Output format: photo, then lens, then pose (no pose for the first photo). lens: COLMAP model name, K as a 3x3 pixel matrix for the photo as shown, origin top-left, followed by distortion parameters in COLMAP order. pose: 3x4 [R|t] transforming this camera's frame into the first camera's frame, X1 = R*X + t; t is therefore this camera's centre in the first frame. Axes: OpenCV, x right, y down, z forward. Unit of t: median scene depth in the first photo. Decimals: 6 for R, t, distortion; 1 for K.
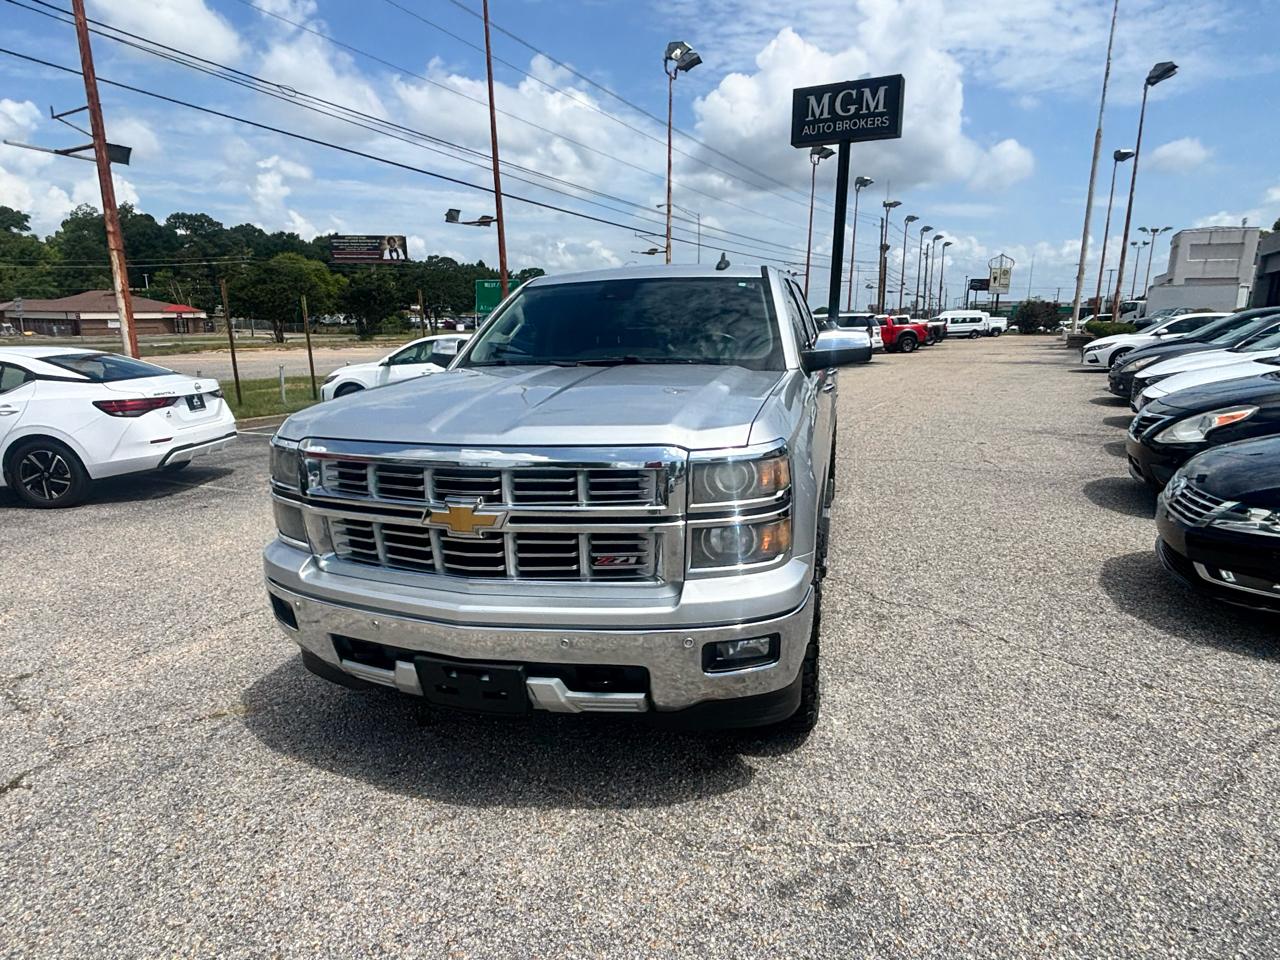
lens RADIAL K [[742.9, 0, 633.4], [0, 742.9, 465.9], [0, 0, 1]] dist [-0.010845, 0.004998]
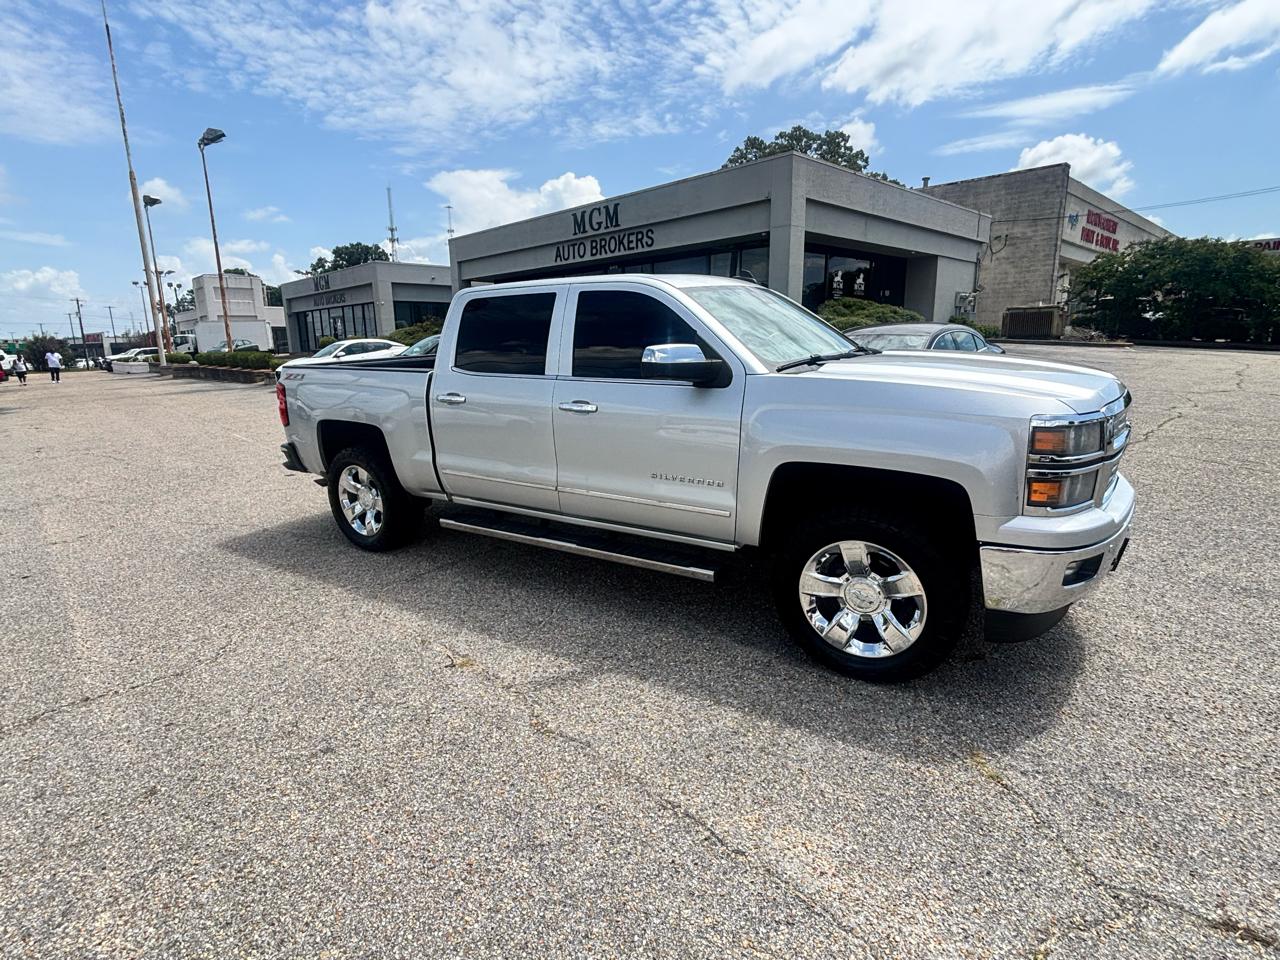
lens RADIAL K [[652.9, 0, 637.1], [0, 652.9, 477.2], [0, 0, 1]] dist [-0.012805, 0.008502]
pose [[0.300241, -0.207449, 0.931032, -0.162784], [0.214104, 0.965815, 0.146154, -0.023529], [-0.929524, 0.155456, 0.334393, 0.134572]]
